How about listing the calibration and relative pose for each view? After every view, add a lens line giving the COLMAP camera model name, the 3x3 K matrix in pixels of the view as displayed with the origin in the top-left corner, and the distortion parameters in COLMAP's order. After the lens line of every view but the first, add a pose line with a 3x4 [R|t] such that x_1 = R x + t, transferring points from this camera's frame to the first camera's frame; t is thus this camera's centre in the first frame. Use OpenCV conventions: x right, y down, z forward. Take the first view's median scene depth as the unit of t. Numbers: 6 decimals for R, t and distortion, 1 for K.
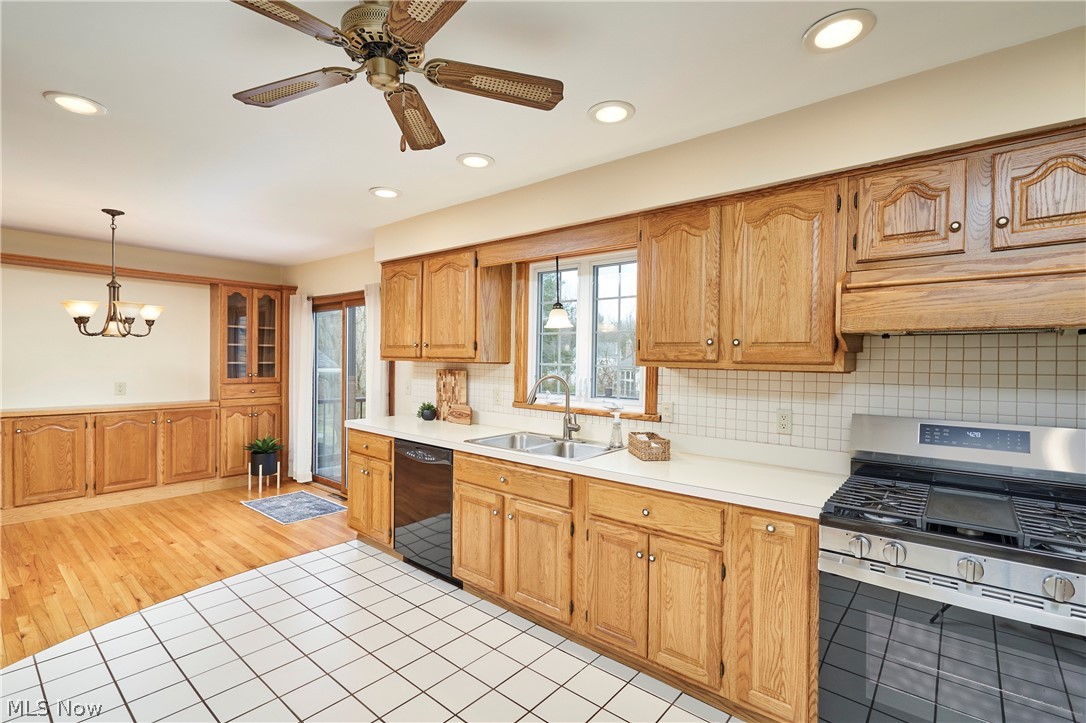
lens RADIAL K [[505.2, 0, 544.3], [0, 505.2, 366.4], [0, 0, 1]] dist [0.001474, 0.000476]
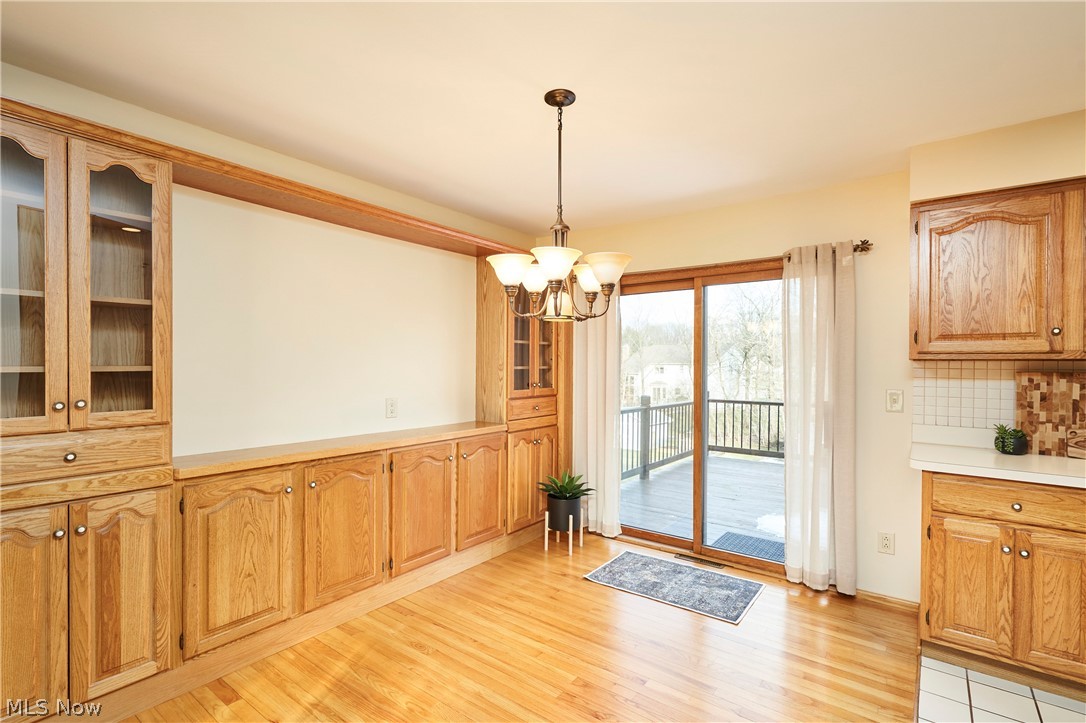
lens RADIAL K [[505.2, 0, 544.3], [0, 505.2, 366.4], [0, 0, 1]] dist [0.001474, 0.000476]
pose [[0.998489, -0.010713, 0.053902, -0.829403], [0.011375, 0.999863, -0.012001, -0.000306], [-0.053766, 0.012596, 0.998474, 0.408068]]
